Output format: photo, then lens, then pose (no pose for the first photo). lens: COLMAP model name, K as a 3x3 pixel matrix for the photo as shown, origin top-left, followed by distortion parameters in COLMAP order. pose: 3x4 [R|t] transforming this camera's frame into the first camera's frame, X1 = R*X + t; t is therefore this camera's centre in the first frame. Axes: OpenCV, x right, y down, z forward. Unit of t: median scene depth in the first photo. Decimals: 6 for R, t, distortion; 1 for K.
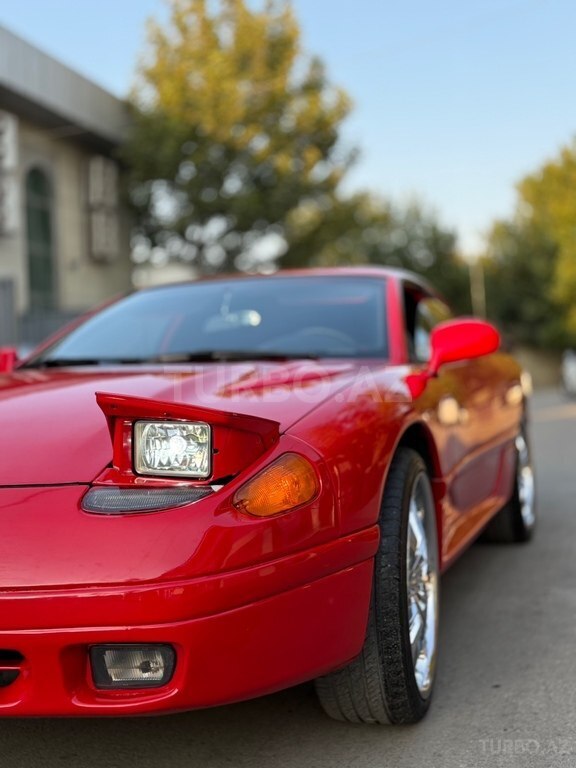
lens RADIAL K [[1312.0, 0, 287.6], [0, 1312.0, 385.0], [0, 0, 1]] dist [0.145650, 0.000000]
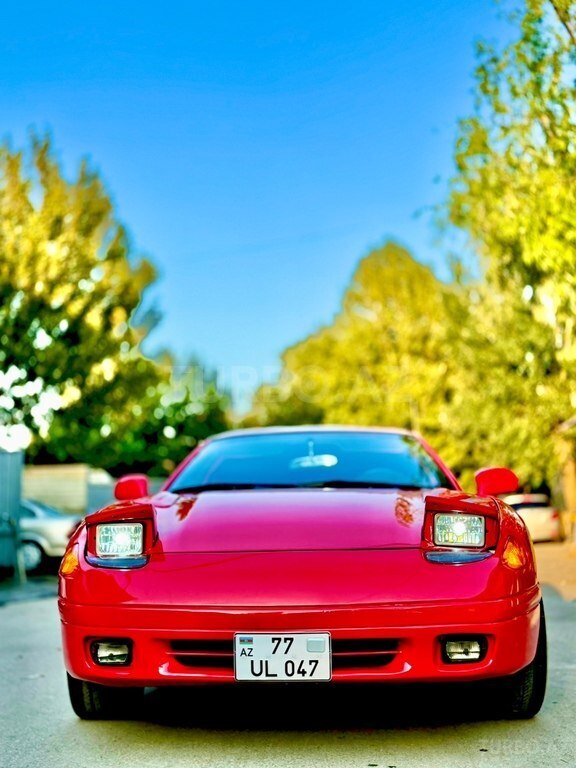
lens RADIAL K [[1312.0, 0, 287.4], [0, 1312.0, 383.7], [0, 0, 1]] dist [0.145650, 0.000000]
pose [[0.980534, 0.051692, 0.189421, -0.335938], [-0.028530, 0.991994, -0.123022, 0.040469], [-0.194264, 0.115224, 0.974159, -0.342039]]
